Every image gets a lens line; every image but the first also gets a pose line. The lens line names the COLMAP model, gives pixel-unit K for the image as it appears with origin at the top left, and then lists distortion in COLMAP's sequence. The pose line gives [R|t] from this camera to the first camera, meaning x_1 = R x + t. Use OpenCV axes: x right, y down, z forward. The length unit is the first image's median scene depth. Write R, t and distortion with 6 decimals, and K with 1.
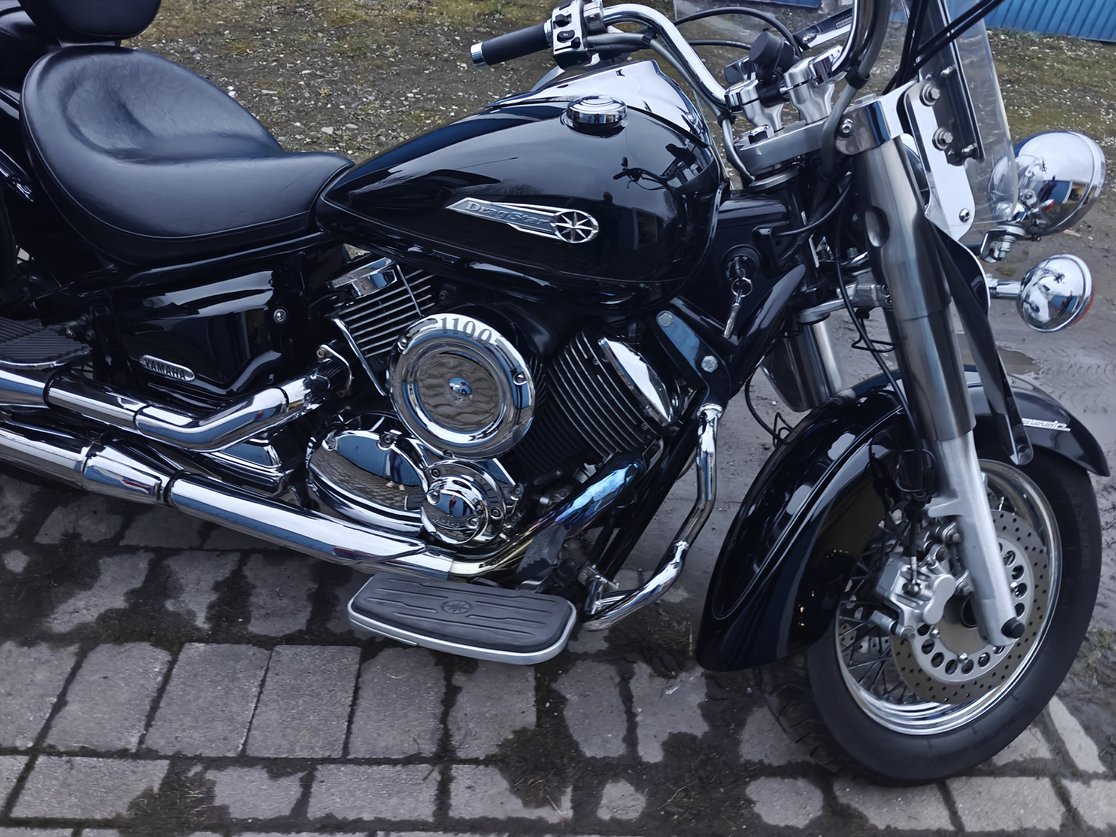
lens RADIAL K [[760.8, 0, 561.6], [0, 760.8, 419.9], [0, 0, 1]] dist [0.071543, -0.066810]
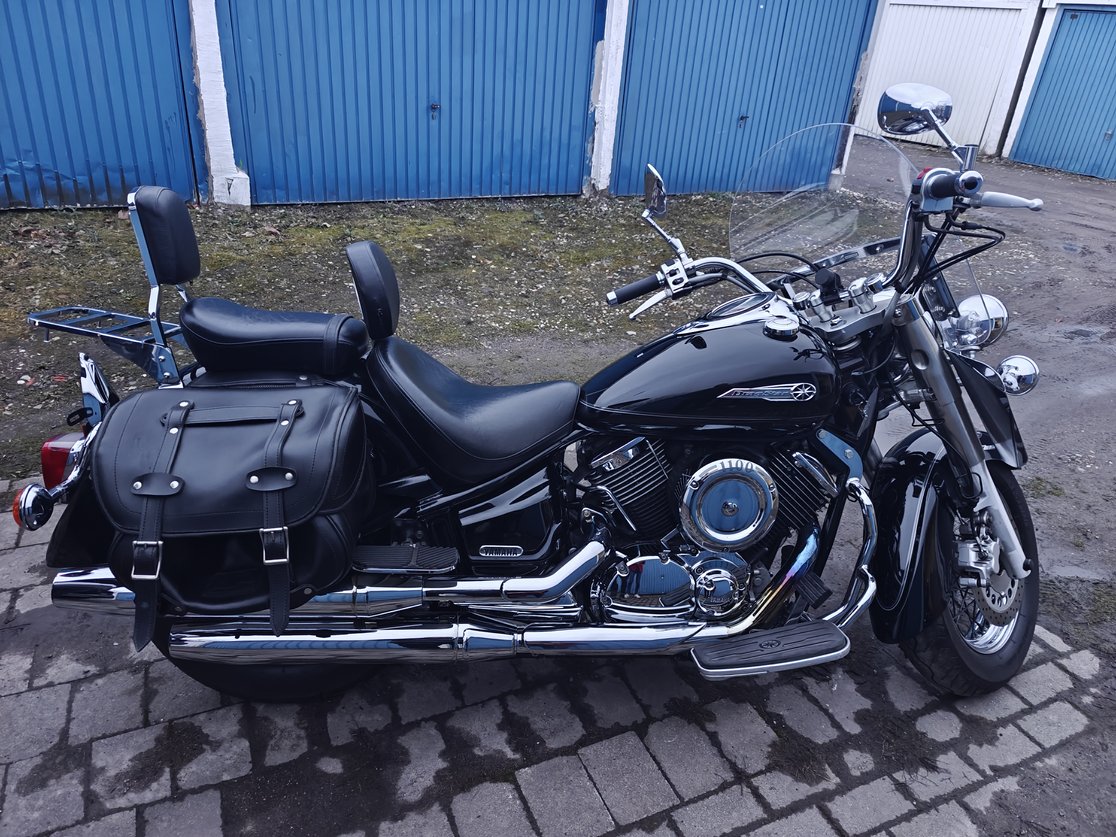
lens RADIAL K [[760.8, 0, 561.6], [0, 760.8, 419.9], [0, 0, 1]] dist [0.071543, -0.066810]
pose [[0.921336, -0.214293, 0.324374, -0.775059], [0.269206, 0.953625, -0.134640, -0.074486], [-0.280479, 0.211372, 0.936298, -0.345187]]
